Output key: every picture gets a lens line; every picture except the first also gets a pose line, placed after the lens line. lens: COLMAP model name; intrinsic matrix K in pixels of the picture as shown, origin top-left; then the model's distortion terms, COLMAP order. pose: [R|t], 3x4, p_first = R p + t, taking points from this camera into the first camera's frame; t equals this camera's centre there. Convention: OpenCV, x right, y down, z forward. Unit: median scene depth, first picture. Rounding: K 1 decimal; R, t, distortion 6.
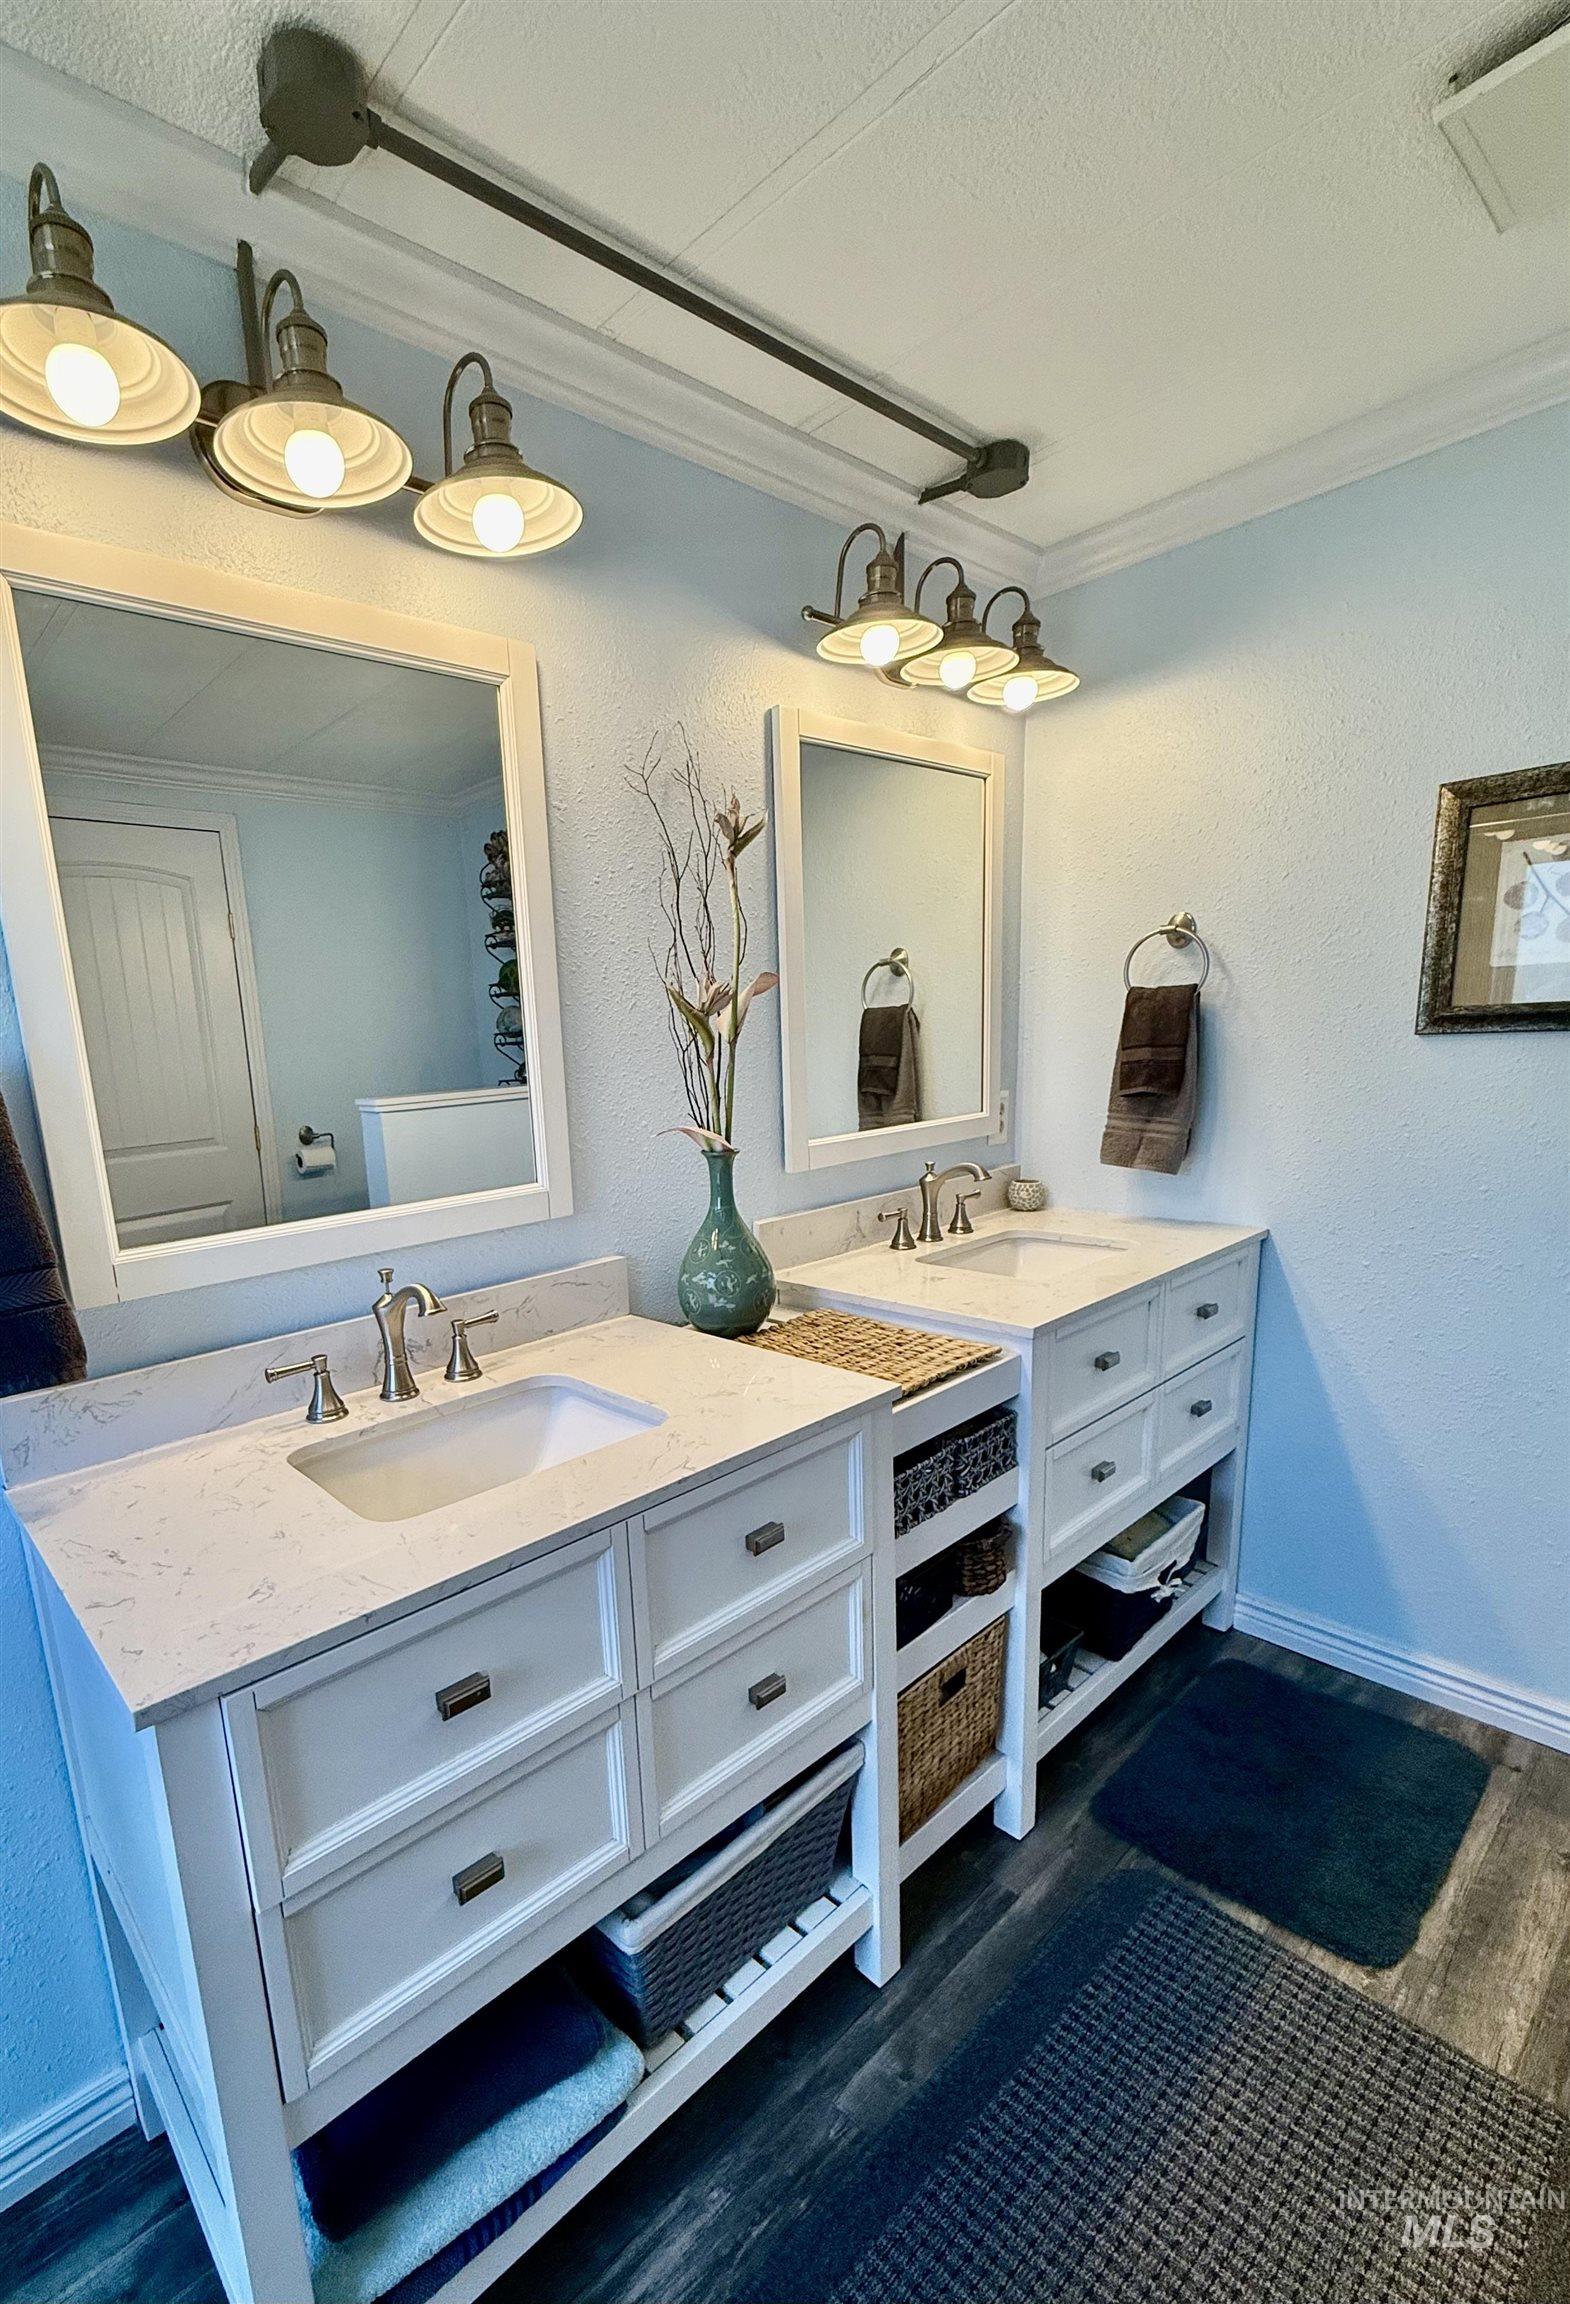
lens RADIAL K [[1011.4, 0, 566.5], [0, 1011.4, 1249.0], [0, 0, 1]] dist [-0.027157, 0.000292]
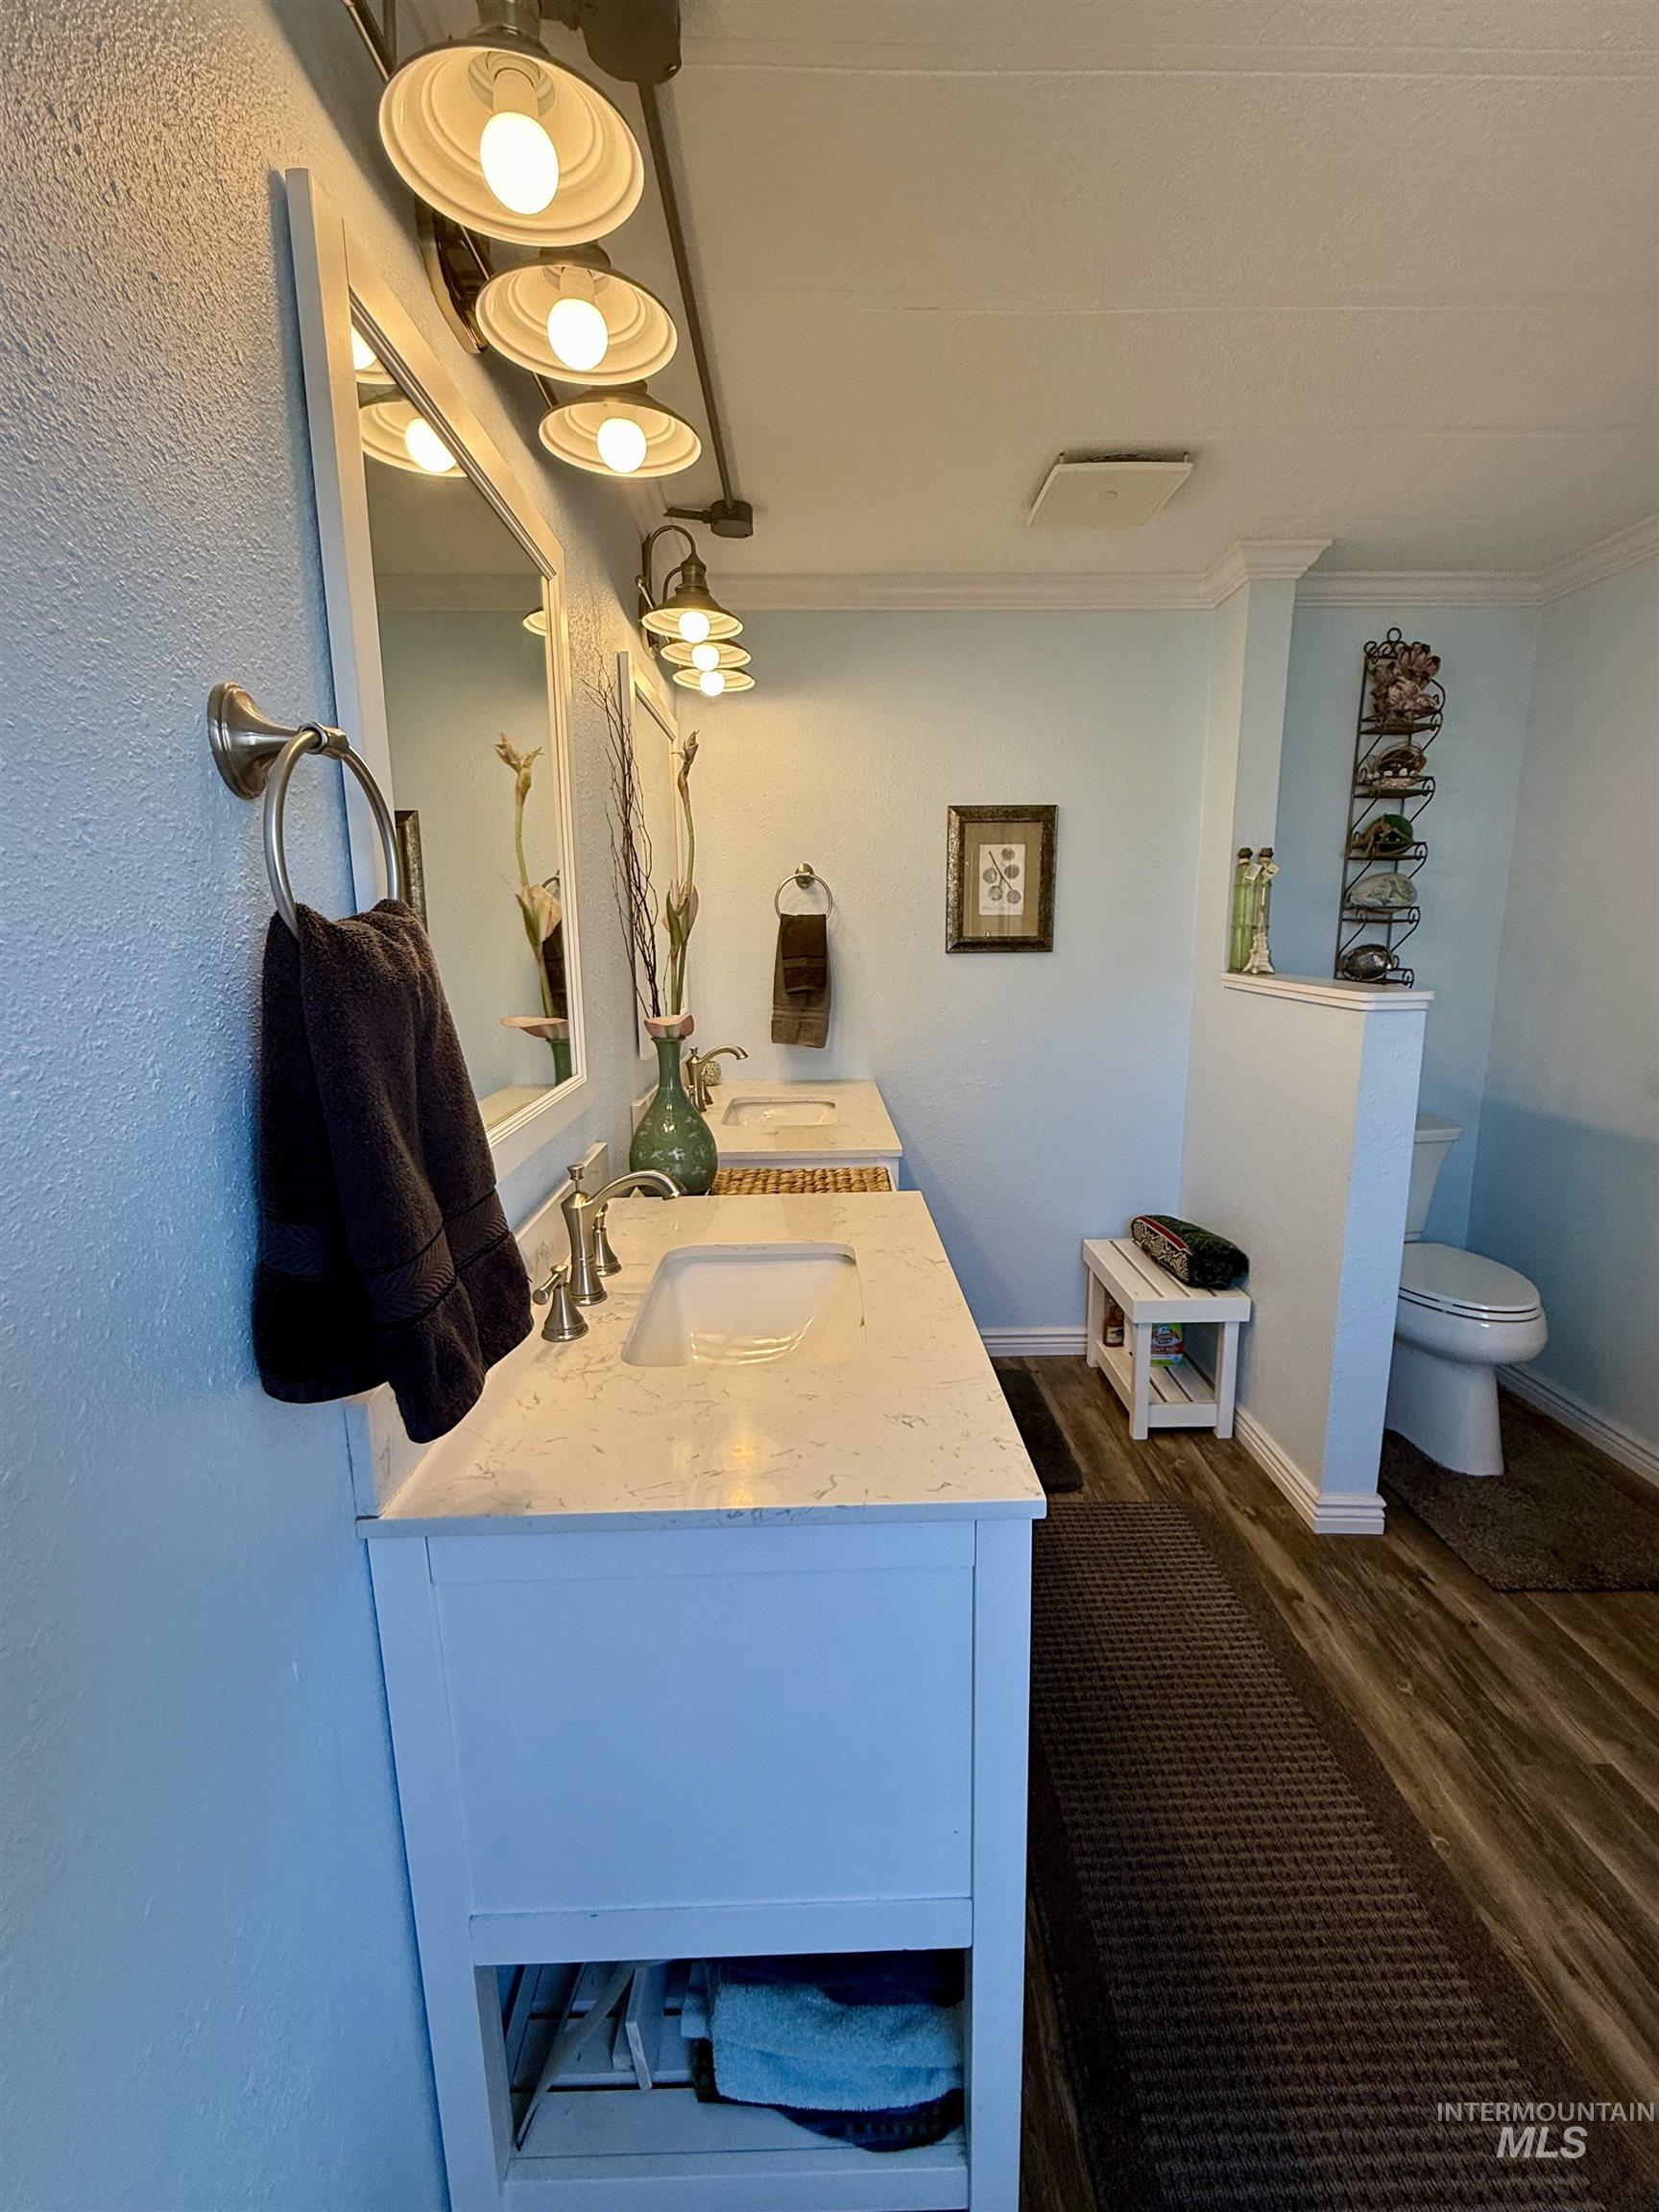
lens RADIAL K [[961.7, 0, 829.5], [0, 961.7, 1106.0], [0, 0, 1]] dist [-0.031105, -0.000381]
pose [[0.603304, -0.091957, 0.792192, -0.546999], [0.134091, 0.990885, 0.012903, -0.009709], [-0.786158, 0.098441, 0.610135, 0.196144]]
